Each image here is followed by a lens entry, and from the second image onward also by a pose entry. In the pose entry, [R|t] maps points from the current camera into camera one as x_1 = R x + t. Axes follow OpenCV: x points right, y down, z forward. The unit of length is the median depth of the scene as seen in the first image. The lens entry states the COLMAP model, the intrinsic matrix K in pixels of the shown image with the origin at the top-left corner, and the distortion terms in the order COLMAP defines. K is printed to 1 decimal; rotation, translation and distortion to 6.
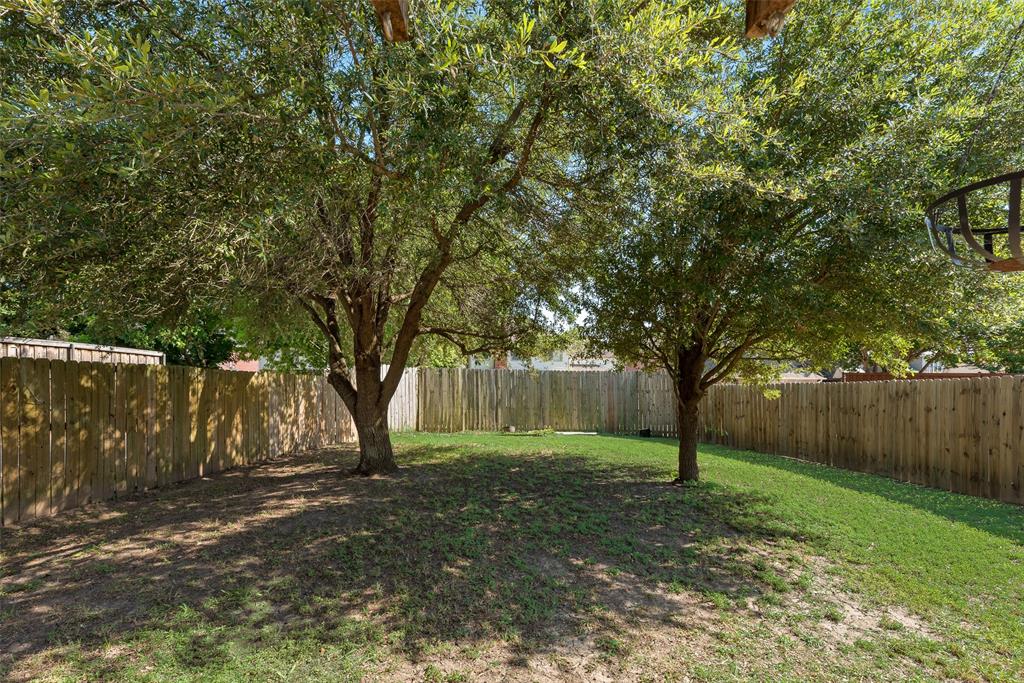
lens RADIAL K [[418.5, 0, 502.2], [0, 418.5, 383.8], [0, 0, 1]] dist [0.004805, 0.000024]
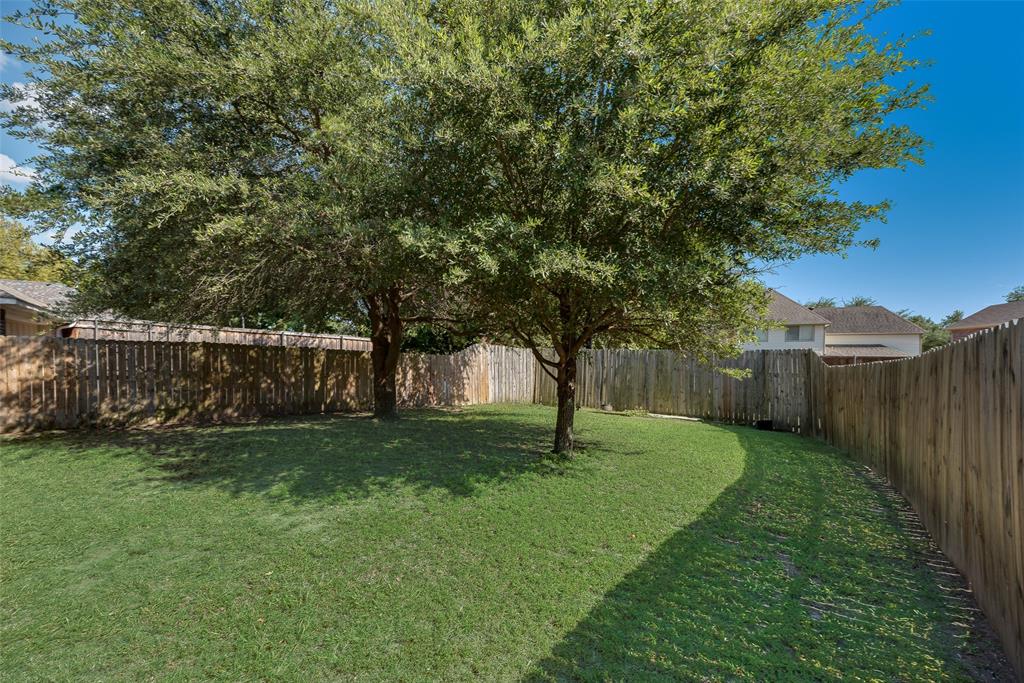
lens RADIAL K [[416.4, 0, 549.4], [0, 416.4, 347.8], [0, 0, 1]] dist [0.020806, 0.000460]
pose [[0.803145, -0.012598, -0.595651, 0.772131], [-0.020074, 0.998637, -0.048188, 0.021996], [0.595445, 0.050659, 0.801797, 0.130596]]
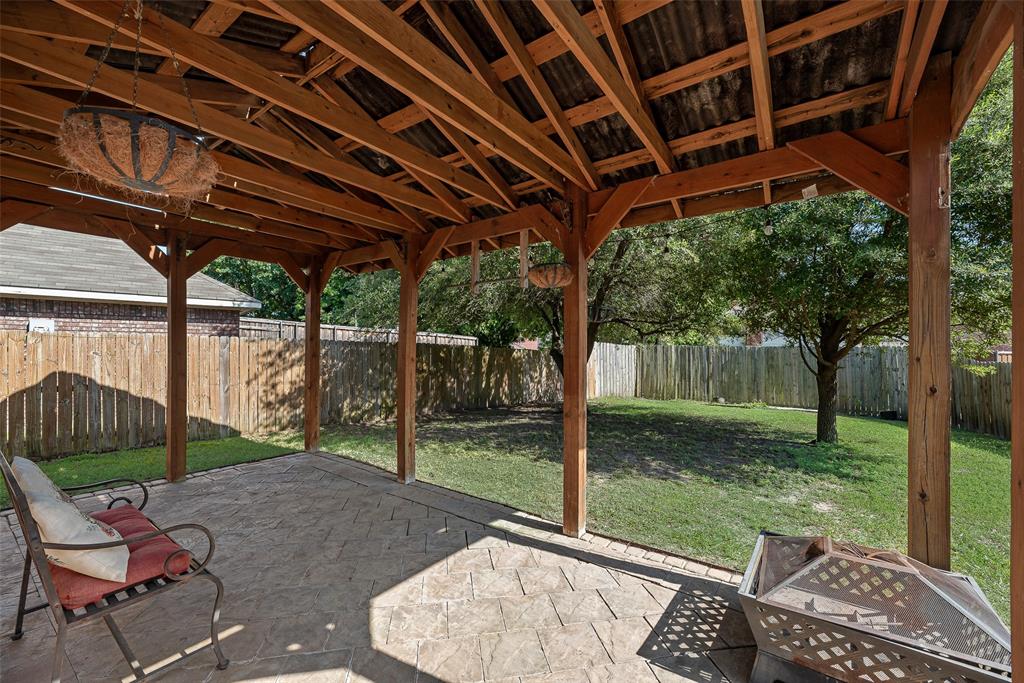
lens RADIAL K [[418.5, 0, 521.1], [0, 418.5, 346.0], [0, 0, 1]] dist [0.004805, 0.000024]
pose [[0.828828, -0.009827, -0.559418, 0.304184], [-0.010725, 0.999383, -0.033447, 0.012046], [0.559401, 0.033722, 0.828211, -0.307144]]
